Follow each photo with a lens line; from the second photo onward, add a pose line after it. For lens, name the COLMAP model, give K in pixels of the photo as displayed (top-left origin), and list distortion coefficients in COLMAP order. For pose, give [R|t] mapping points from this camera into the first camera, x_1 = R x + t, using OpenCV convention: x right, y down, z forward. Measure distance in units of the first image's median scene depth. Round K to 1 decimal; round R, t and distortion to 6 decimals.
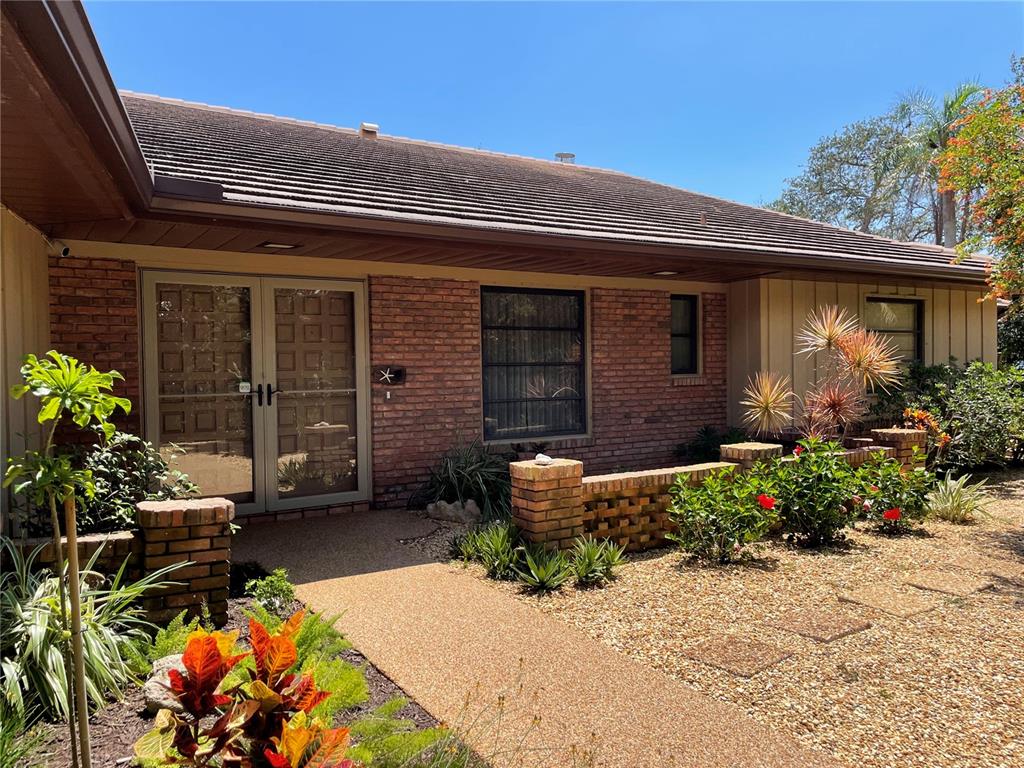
lens RADIAL K [[775.1, 0, 513.1], [0, 775.1, 382.5], [0, 0, 1]] dist [0.036946, -0.029651]
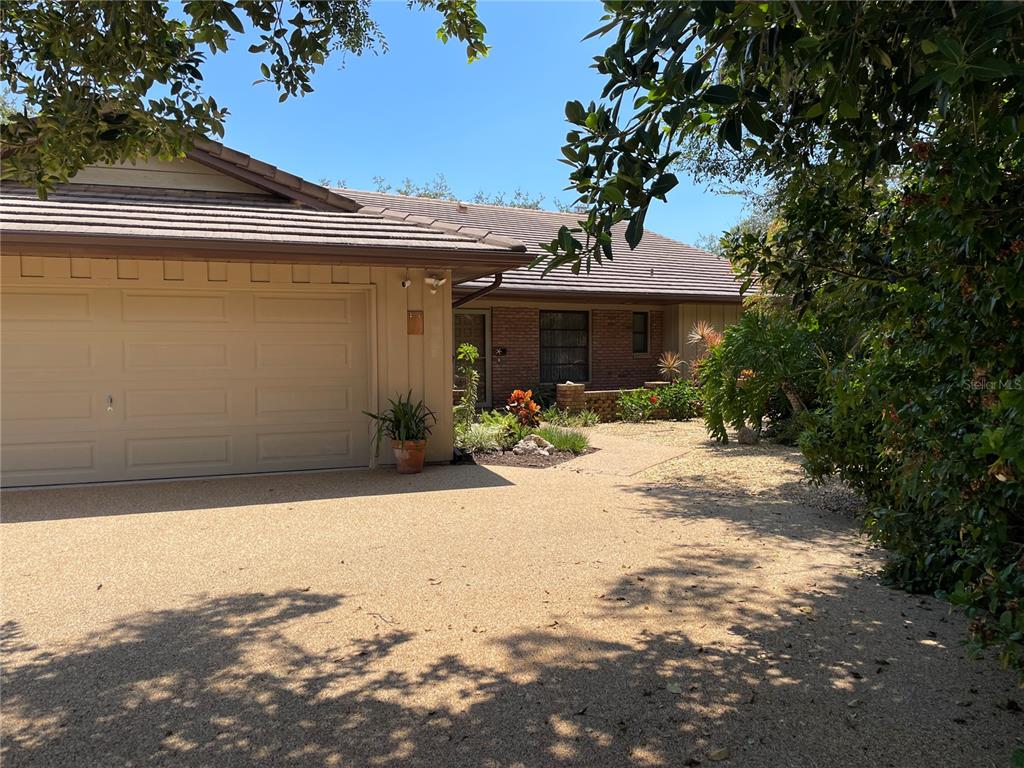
lens RADIAL K [[775.1, 0, 513.2], [0, 775.1, 384.7], [0, 0, 1]] dist [0.036946, -0.029651]
pose [[0.999751, 0.008675, -0.020548, -0.058227], [-0.008220, 0.999722, 0.022105, 0.029597], [0.020734, -0.021931, 0.999544, -0.978953]]
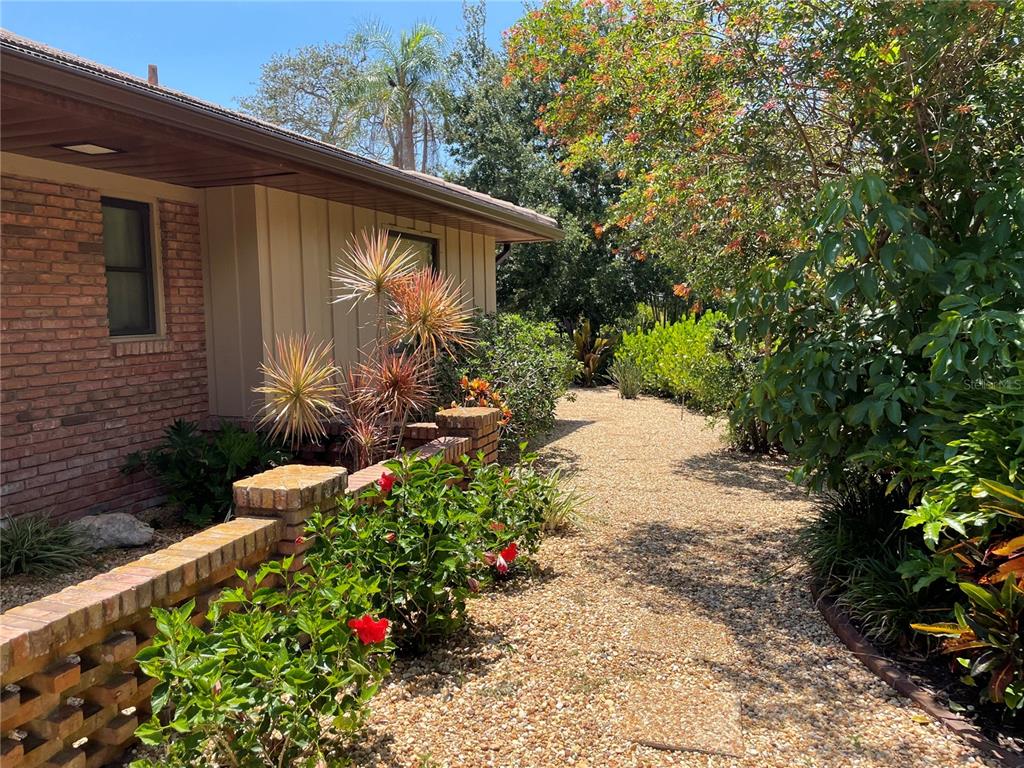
lens RADIAL K [[775.1, 0, 518.1], [0, 775.1, 377.8], [0, 0, 1]] dist [0.036946, -0.029651]
pose [[0.768370, -0.056246, 0.637529, 0.065253], [0.016705, 0.997554, 0.067875, -0.014354], [-0.639787, -0.041503, 0.767430, 0.361251]]
